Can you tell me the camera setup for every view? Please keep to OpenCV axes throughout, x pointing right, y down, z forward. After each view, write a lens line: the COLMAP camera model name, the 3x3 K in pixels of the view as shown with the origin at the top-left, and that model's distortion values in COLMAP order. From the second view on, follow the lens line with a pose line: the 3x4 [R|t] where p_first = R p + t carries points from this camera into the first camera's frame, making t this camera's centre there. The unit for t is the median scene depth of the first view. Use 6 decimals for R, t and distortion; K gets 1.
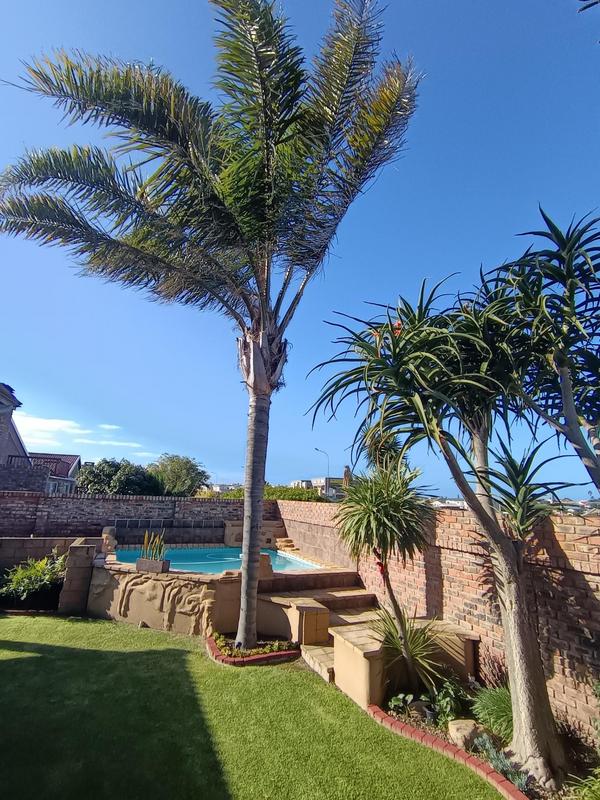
lens RADIAL K [[382.5, 0, 300.0], [0, 382.5, 400.0], [0, 0, 1]] dist [-0.002848, -0.001247]
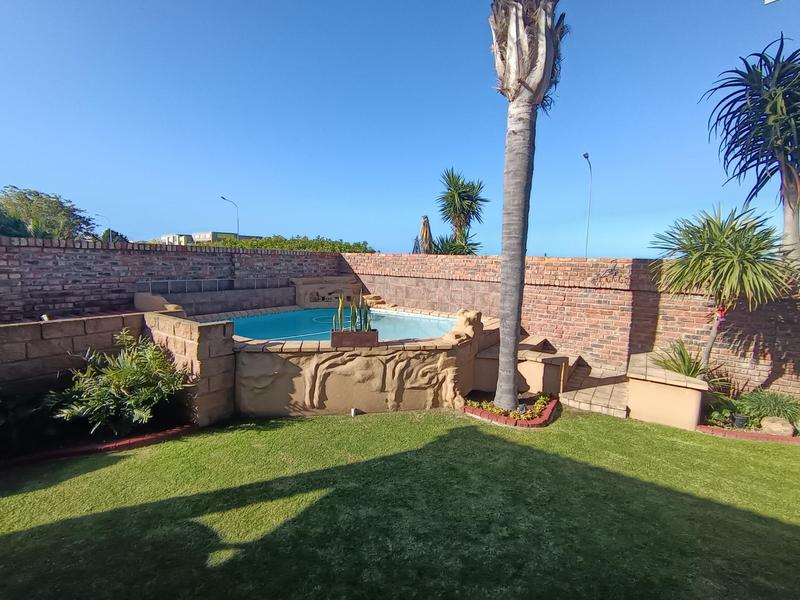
lens RADIAL K [[382.5, 0, 398.5], [0, 382.5, 295.4], [0, 0, 1]] dist [-0.002848, -0.001247]
pose [[0.847961, -0.059414, 0.526719, -0.716713], [-0.128518, 0.941003, 0.313045, 0.132162], [-0.514243, -0.333142, 0.790298, 0.445677]]
